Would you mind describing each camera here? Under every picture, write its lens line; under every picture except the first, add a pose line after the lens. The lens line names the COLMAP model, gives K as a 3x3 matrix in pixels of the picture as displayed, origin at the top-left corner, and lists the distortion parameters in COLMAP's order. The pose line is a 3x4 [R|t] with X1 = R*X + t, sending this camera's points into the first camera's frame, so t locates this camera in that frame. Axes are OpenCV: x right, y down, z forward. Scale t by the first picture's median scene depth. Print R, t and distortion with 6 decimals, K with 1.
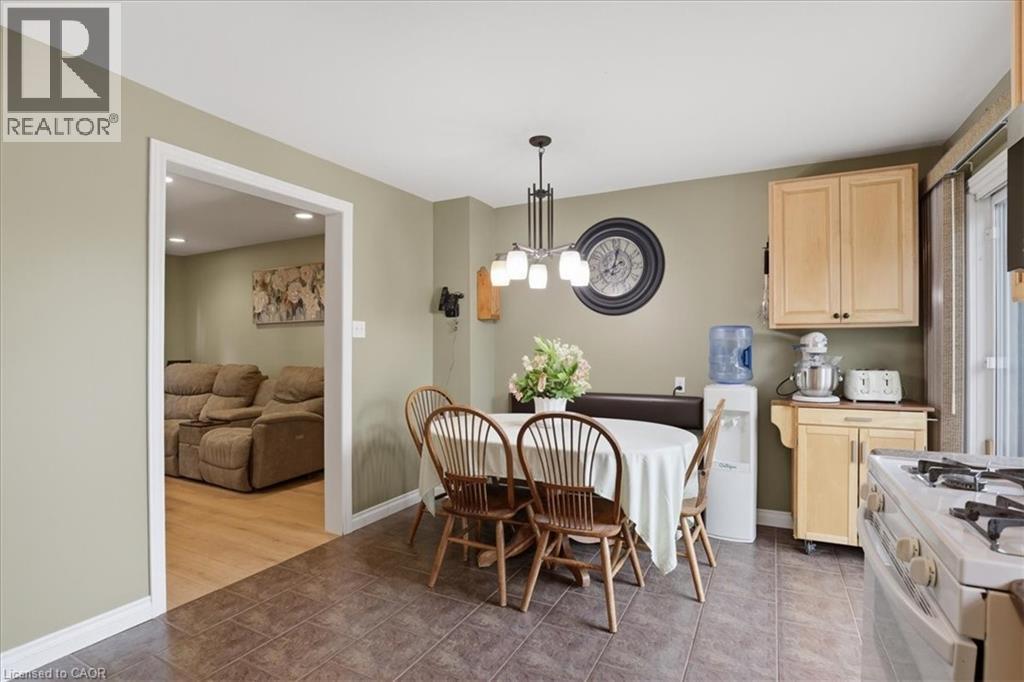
lens RADIAL K [[496.1, 0, 510.5], [0, 496.1, 350.3], [0, 0, 1]] dist [0.002011, 0.000055]
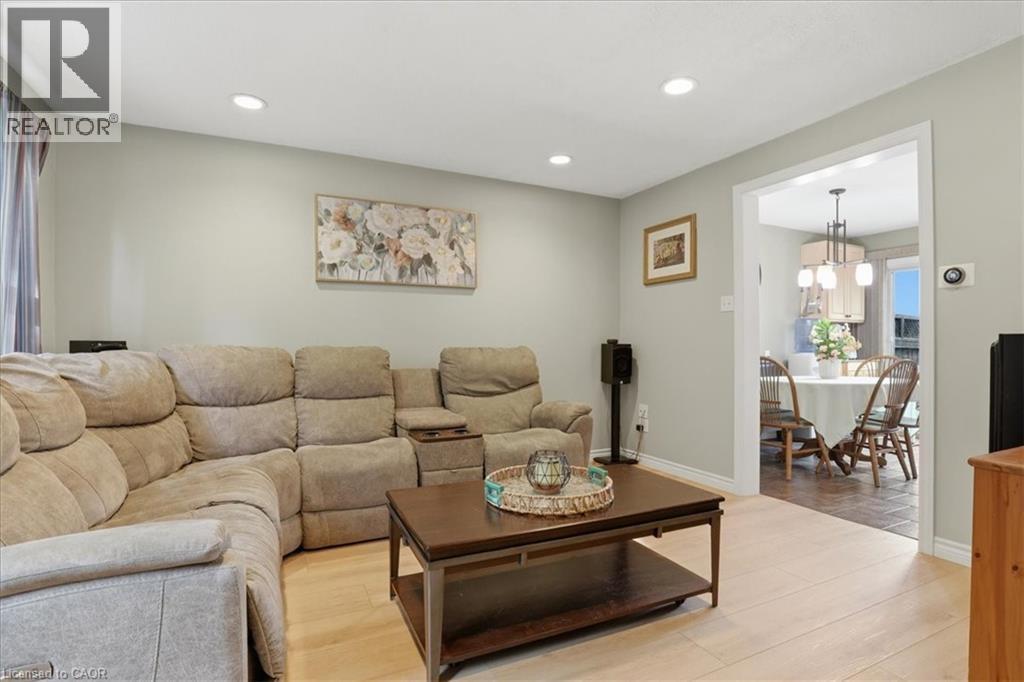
lens RADIAL K [[496.1, 0, 510.9], [0, 496.1, 340.4], [0, 0, 1]] dist [0.002011, 0.000055]
pose [[0.601992, 0.006437, 0.798476, -0.910188], [-0.007330, 0.999970, -0.002536, 0.021824], [-0.798469, -0.004326, 0.602021, 0.467021]]
